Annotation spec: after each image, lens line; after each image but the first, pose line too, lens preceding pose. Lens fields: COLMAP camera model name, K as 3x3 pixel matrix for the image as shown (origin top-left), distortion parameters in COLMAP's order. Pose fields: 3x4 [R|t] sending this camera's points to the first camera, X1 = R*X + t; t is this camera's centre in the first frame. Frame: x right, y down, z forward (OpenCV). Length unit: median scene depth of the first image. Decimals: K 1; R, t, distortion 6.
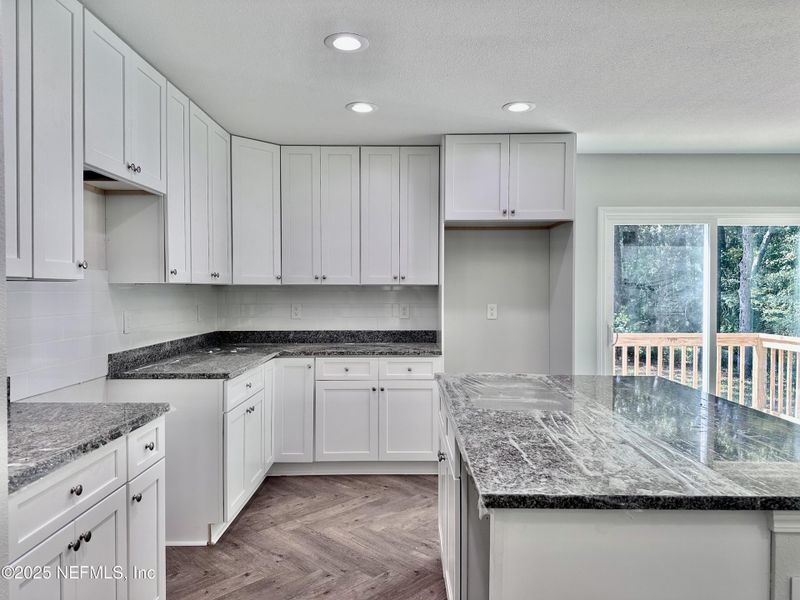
lens RADIAL K [[557.1, 0, 399.5], [0, 557.1, 294.9], [0, 0, 1]] dist [0.059681, -0.077182]
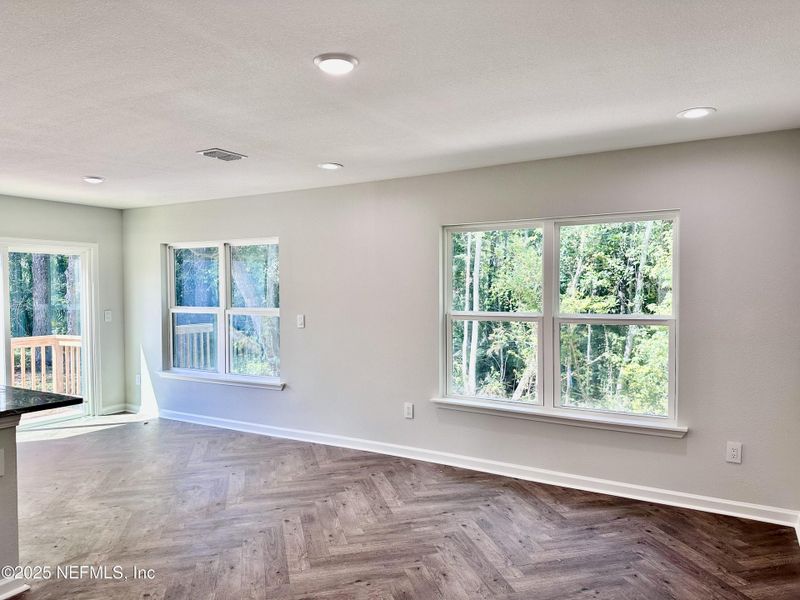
lens RADIAL K [[557.1, 0, 399.0], [0, 557.1, 296.7], [0, 0, 1]] dist [0.059681, -0.077182]
pose [[0.491546, -0.010595, 0.870787, -0.119175], [0.009998, 0.999929, 0.006523, -0.026888], [-0.870794, 0.005500, 0.491616, -0.429076]]
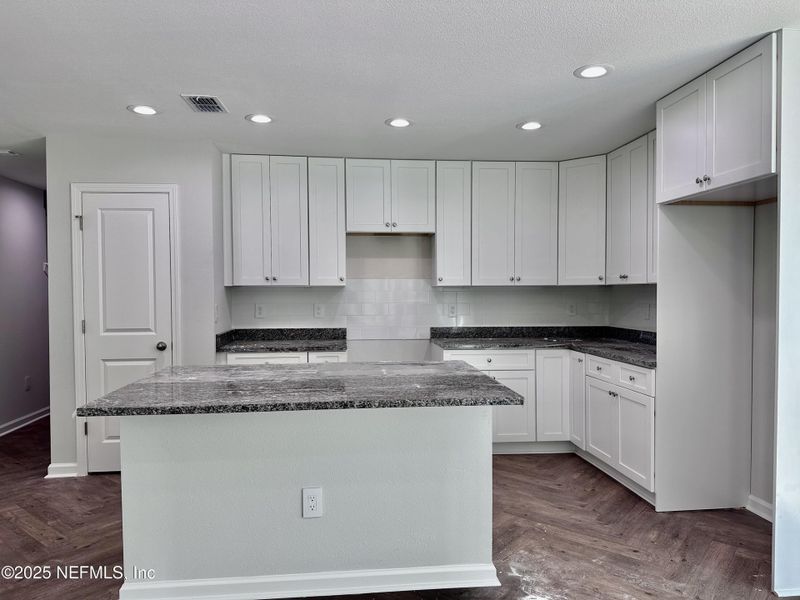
lens RADIAL K [[557.1, 0, 390.5], [0, 557.1, 305.5], [0, 0, 1]] dist [0.059681, -0.077182]
pose [[0.110167, 0.029215, -0.993484, 0.849186], [-0.005897, 0.999570, 0.028740, -0.007575], [0.993896, 0.002693, 0.110292, 0.501179]]
